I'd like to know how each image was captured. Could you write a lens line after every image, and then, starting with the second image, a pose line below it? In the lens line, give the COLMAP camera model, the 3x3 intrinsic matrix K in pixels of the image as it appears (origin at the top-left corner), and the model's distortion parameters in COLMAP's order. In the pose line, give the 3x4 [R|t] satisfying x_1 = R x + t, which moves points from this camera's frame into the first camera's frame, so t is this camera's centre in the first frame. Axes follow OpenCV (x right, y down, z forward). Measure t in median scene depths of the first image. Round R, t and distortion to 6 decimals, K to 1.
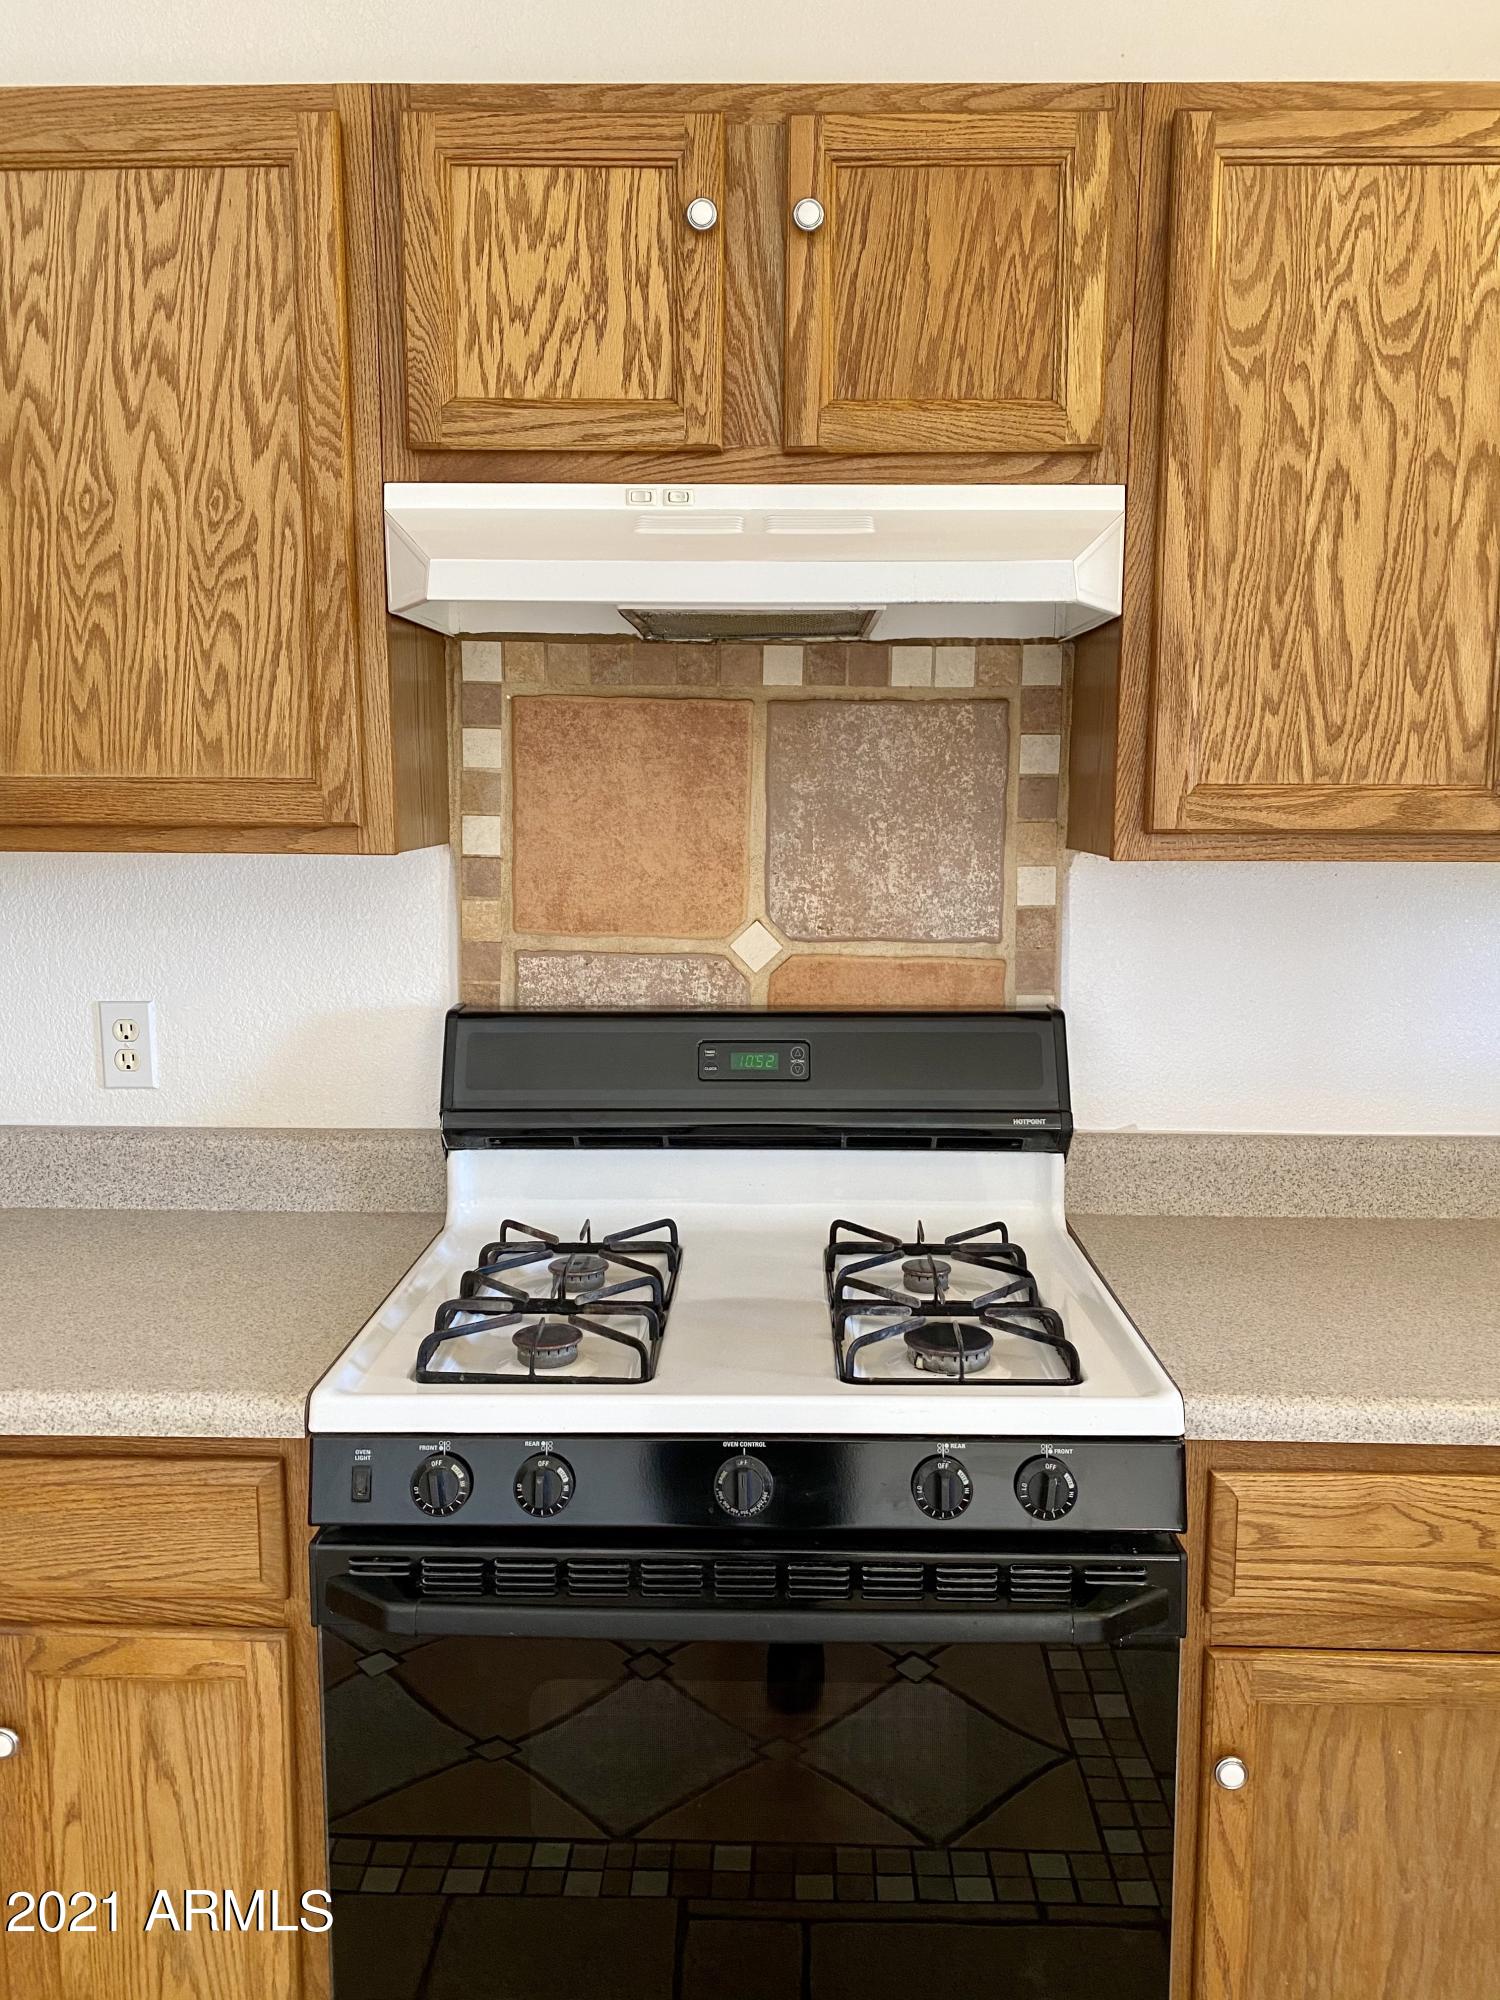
lens RADIAL K [[1555.6, 0, 750.0], [0, 1555.6, 1000.0], [0, 0, 1]] dist [0.177326, -0.309578]
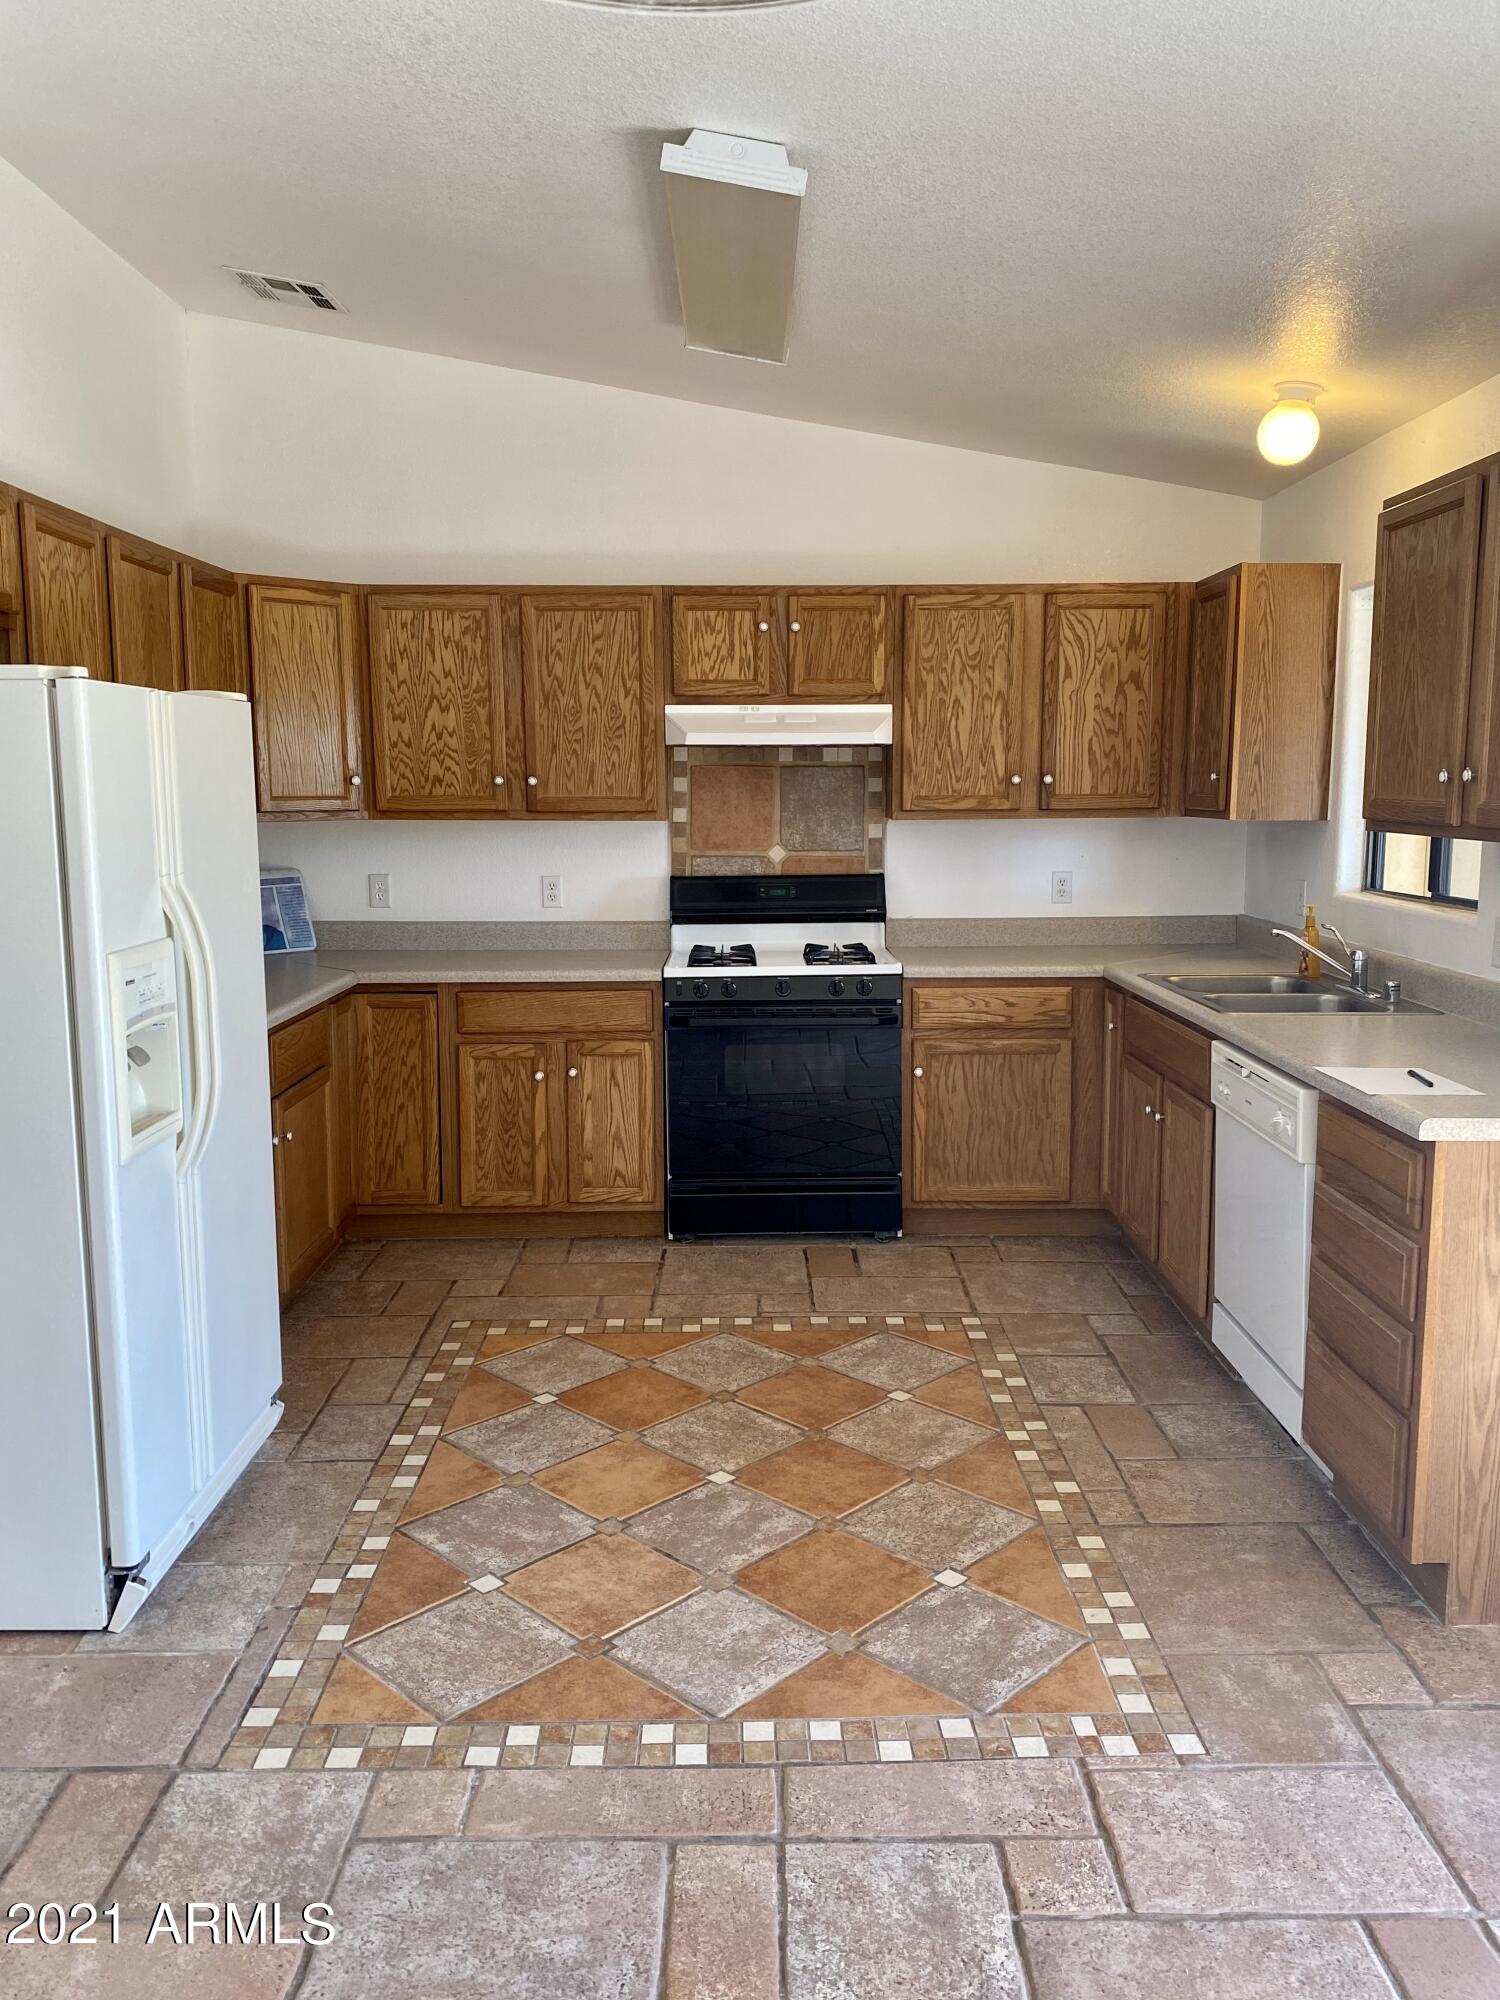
lens RADIAL K [[1555.6, 0, 750.0], [0, 1555.6, 1000.0], [0, 0, 1]] dist [0.177326, -0.309578]
pose [[0.999544, -0.012332, 0.027557, -0.154388], [0.012317, 0.999924, 0.000702, 0.280209], [-0.027563, -0.000362, 0.999620, -2.227673]]
